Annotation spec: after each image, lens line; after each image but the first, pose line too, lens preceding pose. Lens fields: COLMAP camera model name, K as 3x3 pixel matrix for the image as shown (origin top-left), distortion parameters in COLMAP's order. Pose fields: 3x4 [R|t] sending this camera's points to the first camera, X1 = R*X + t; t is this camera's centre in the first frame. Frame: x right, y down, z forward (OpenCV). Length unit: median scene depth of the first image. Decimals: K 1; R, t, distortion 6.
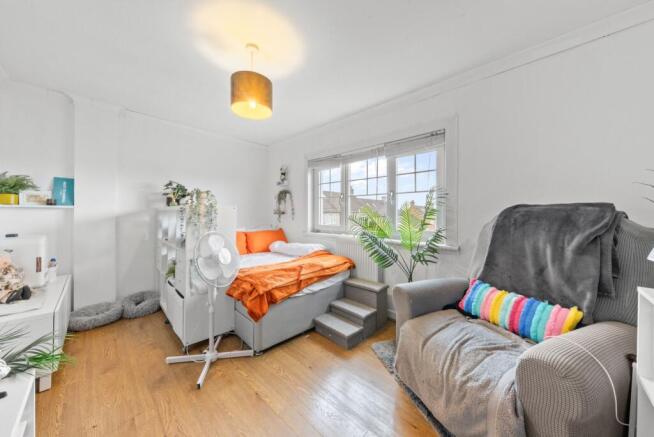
lens RADIAL K [[226.4, 0, 326.0], [0, 226.4, 210.7], [0, 0, 1]] dist [-0.001760, 0.000011]
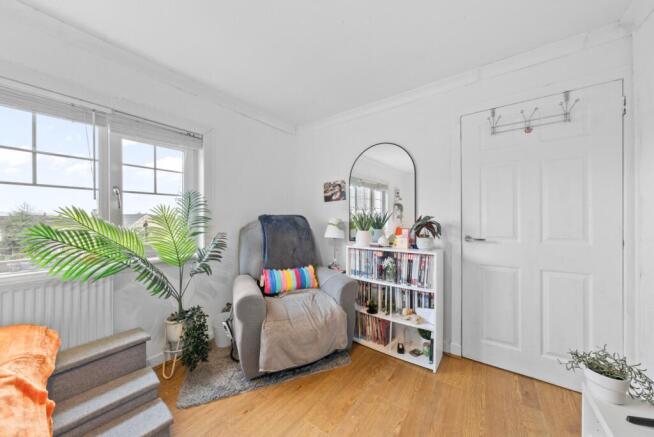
lens RADIAL K [[222.4, 0, 330.1], [0, 222.4, 219.0], [0, 0, 1]] dist [-0.000194, 0.000191]
pose [[-0.139418, 0.000842, 0.990233, -0.578786], [-0.011584, 0.999930, -0.002482, -0.000661], [-0.990166, -0.011817, -0.139398, 0.658688]]
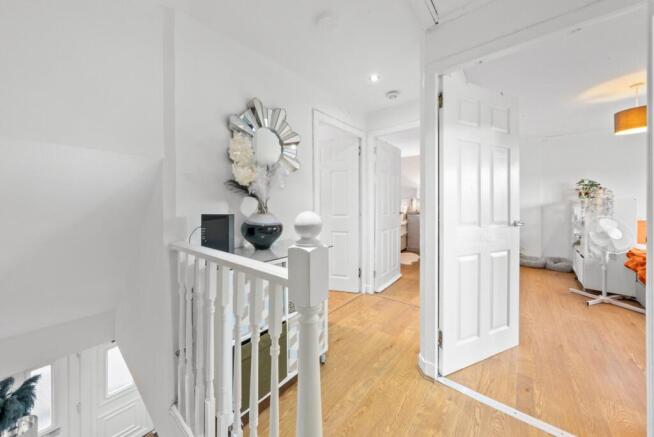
lens RADIAL K [[226.4, 0, 326.0], [0, 226.4, 210.7], [0, 0, 1]] dist [-0.001760, 0.000011]
pose [[0.053557, 0.021487, -0.998334, 0.665672], [0.028763, 0.999320, 0.023051, -0.024660], [0.998150, -0.029950, 0.052902, -0.687301]]
